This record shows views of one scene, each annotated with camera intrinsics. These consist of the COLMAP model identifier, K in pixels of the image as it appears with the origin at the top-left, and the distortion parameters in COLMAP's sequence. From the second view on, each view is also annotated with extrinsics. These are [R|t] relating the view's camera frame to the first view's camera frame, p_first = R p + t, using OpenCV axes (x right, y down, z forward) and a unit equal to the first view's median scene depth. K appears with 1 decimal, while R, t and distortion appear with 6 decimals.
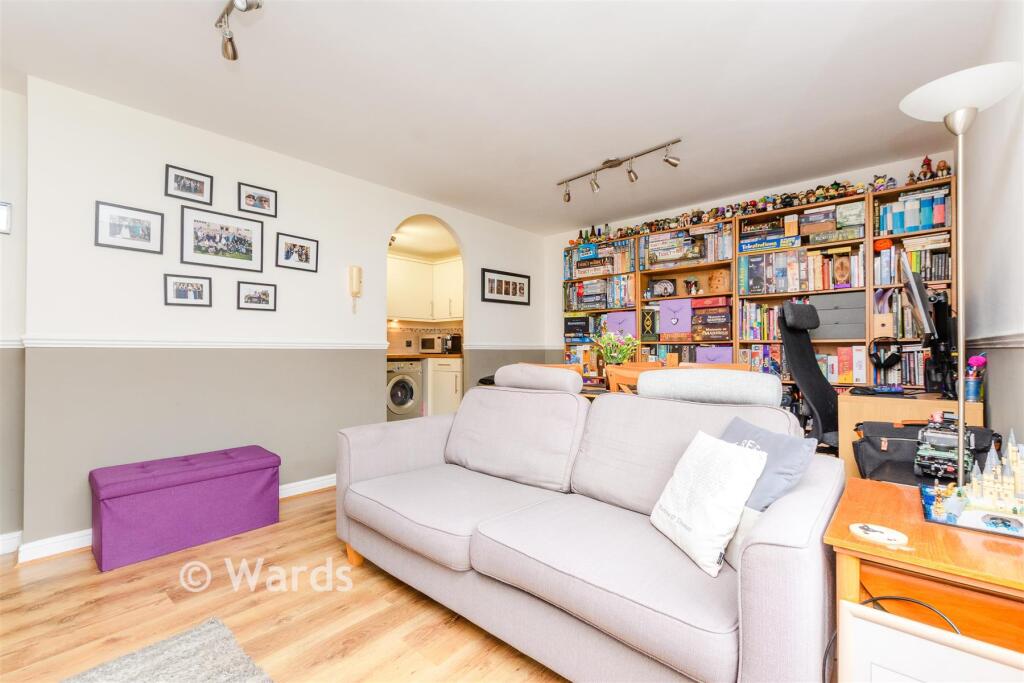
lens RADIAL K [[445.8, 0, 512.0], [0, 445.8, 341.5], [0, 0, 1]] dist [0.003181, -0.000325]
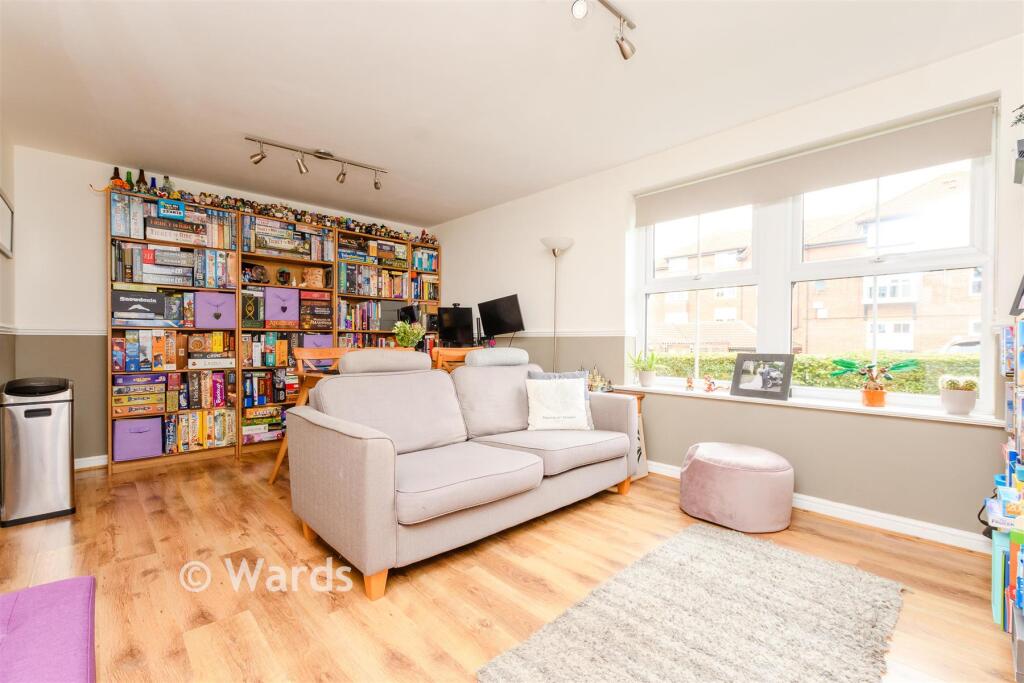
lens RADIAL K [[445.8, 0, 512.0], [0, 445.8, 341.5], [0, 0, 1]] dist [0.003181, -0.000325]
pose [[0.082117, -0.001138, 0.996622, -0.644223], [-0.020561, 0.999785, 0.002836, 0.015938], [-0.996411, -0.020725, 0.082076, 0.396526]]
